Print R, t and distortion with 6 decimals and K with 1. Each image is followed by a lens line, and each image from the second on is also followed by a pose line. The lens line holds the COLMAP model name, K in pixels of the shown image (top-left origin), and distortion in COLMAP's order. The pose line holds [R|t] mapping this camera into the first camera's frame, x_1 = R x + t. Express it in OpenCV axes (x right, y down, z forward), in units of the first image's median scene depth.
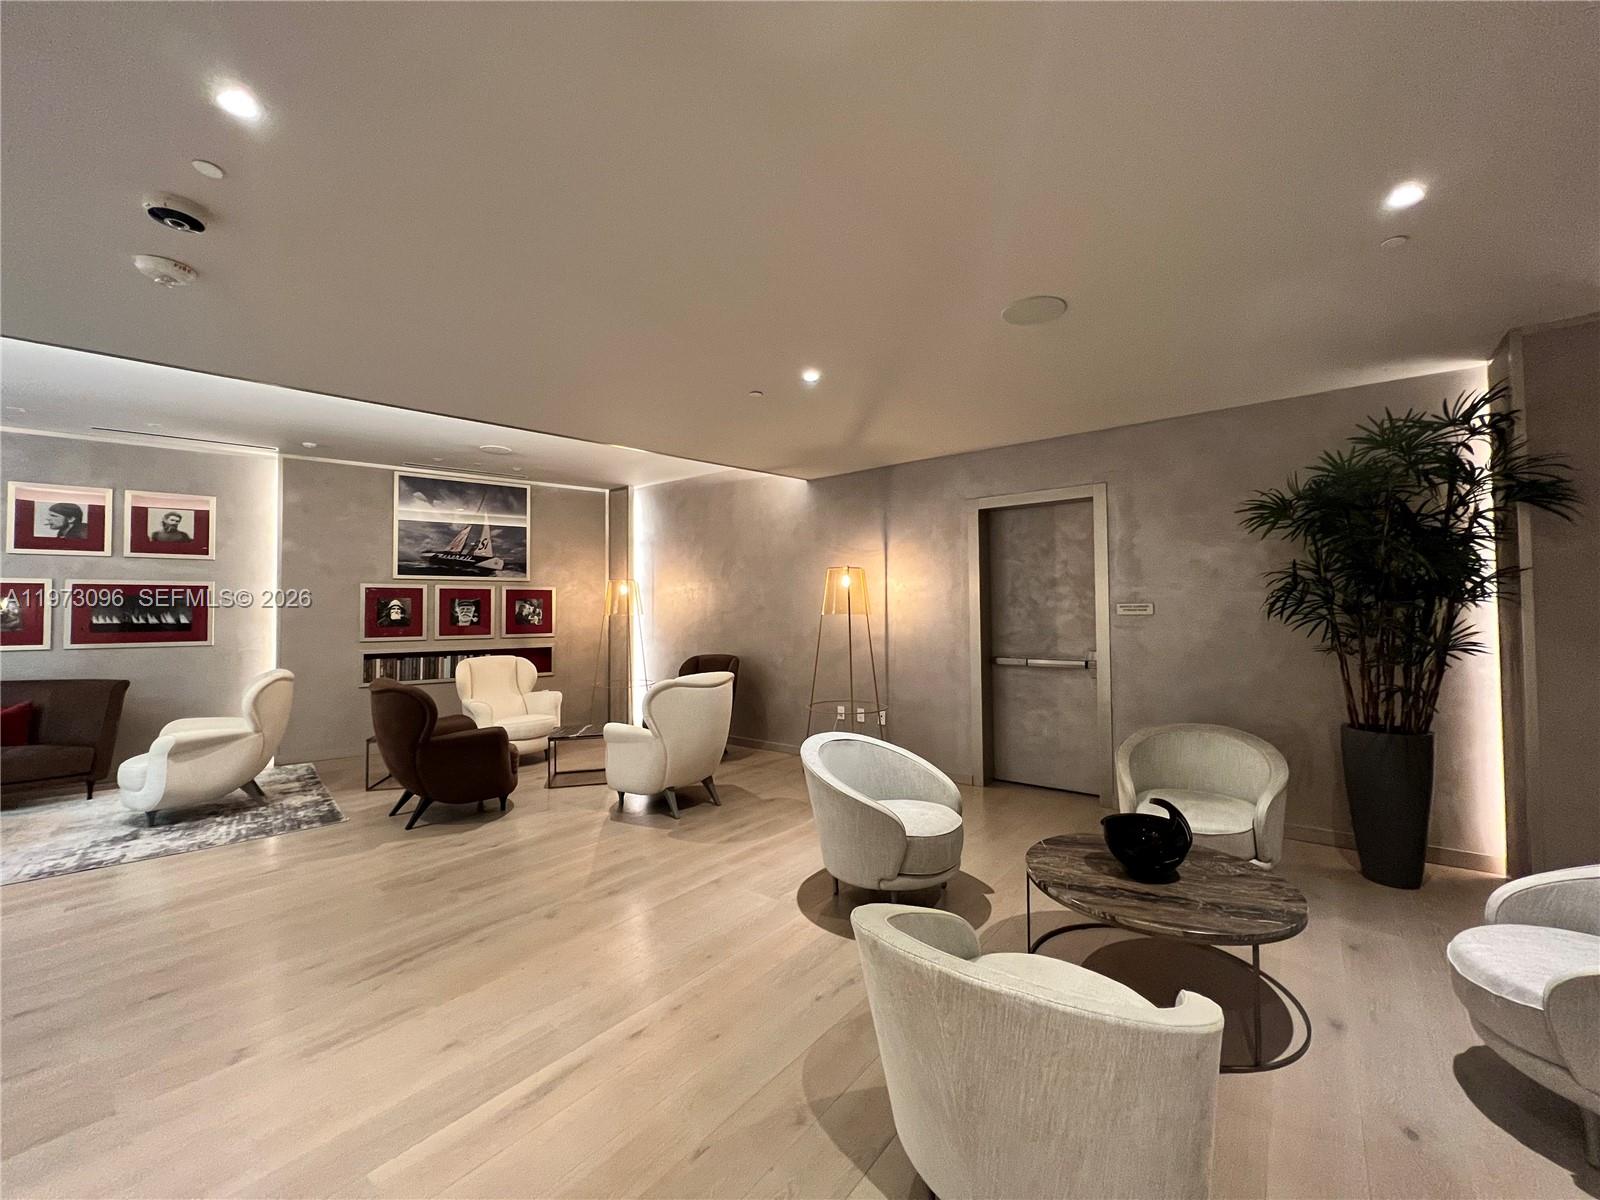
lens RADIAL K [[637.1, 0, 794.6], [0, 637.1, 594.1], [0, 0, 1]] dist [-0.003266, 0.000918]
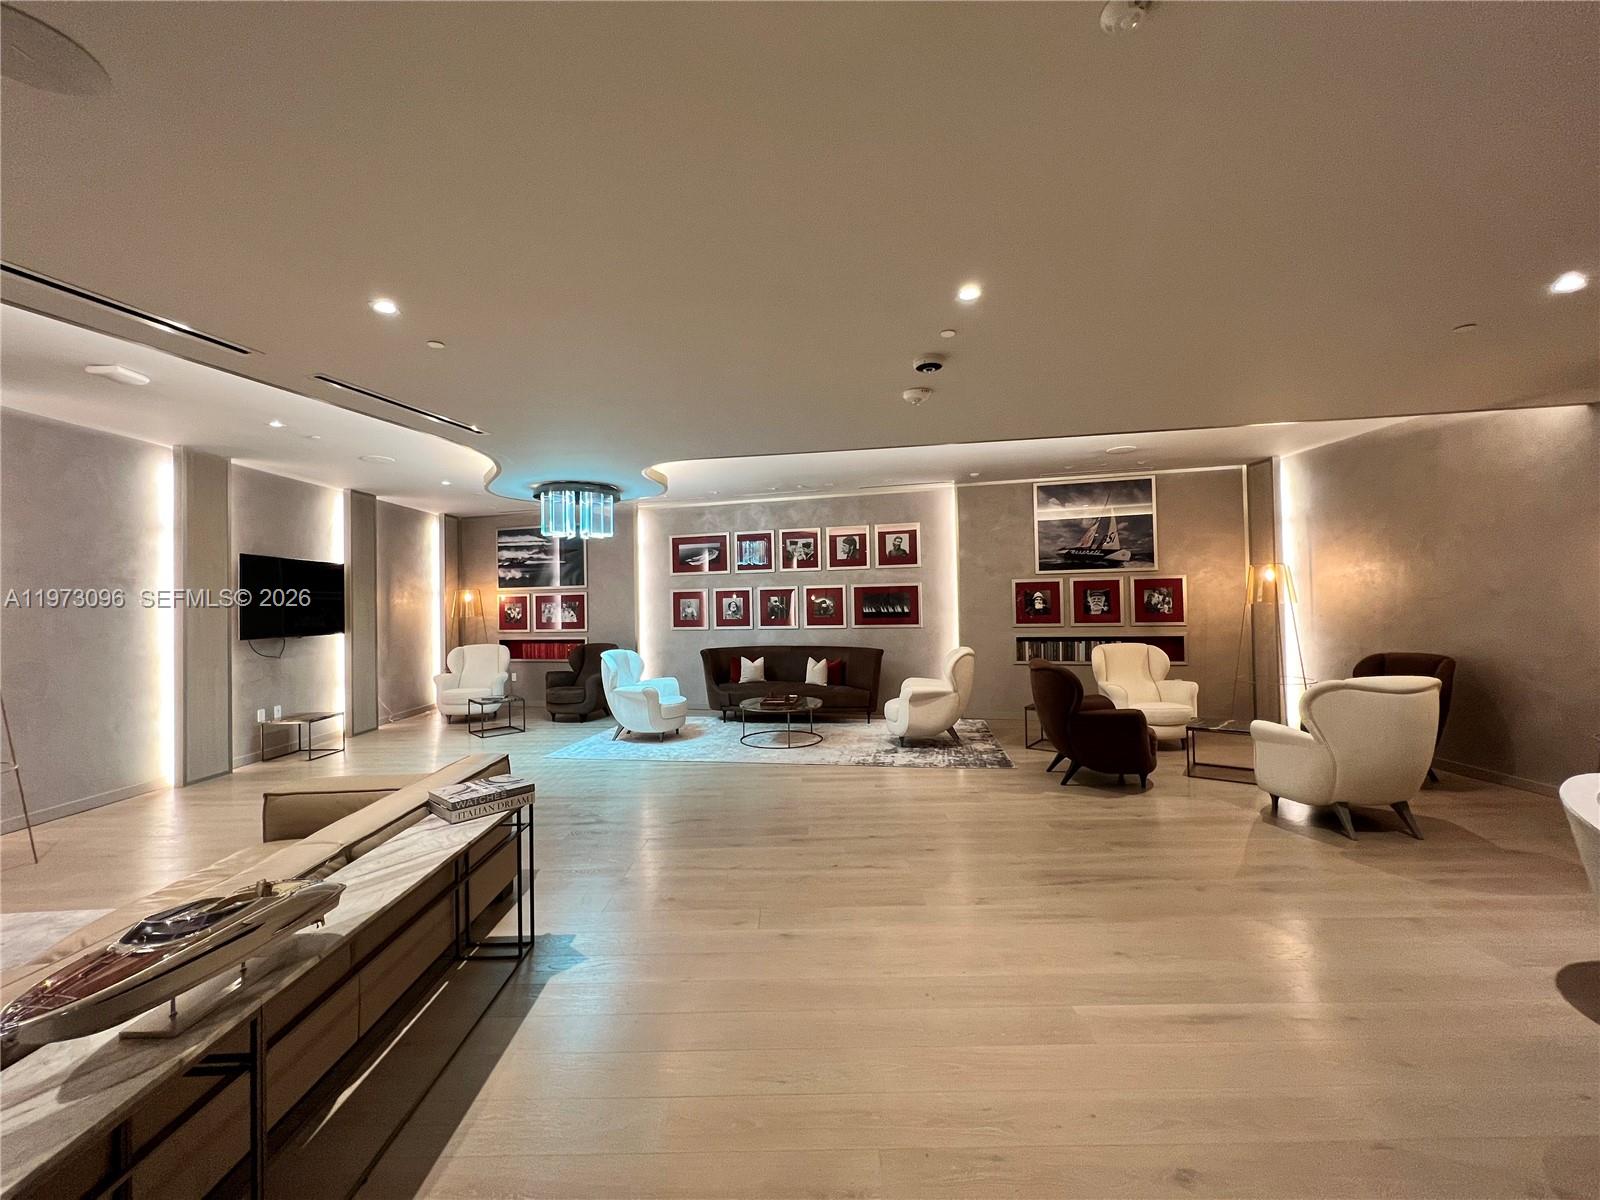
lens RADIAL K [[637.1, 0, 797.2], [0, 637.1, 593.8], [0, 0, 1]] dist [-0.003266, 0.000918]
pose [[0.620959, -0.018518, -0.783625, 0.026542], [0.038150, 0.999250, 0.006618, -0.016092], [0.782914, -0.034005, 0.621199, -0.105865]]
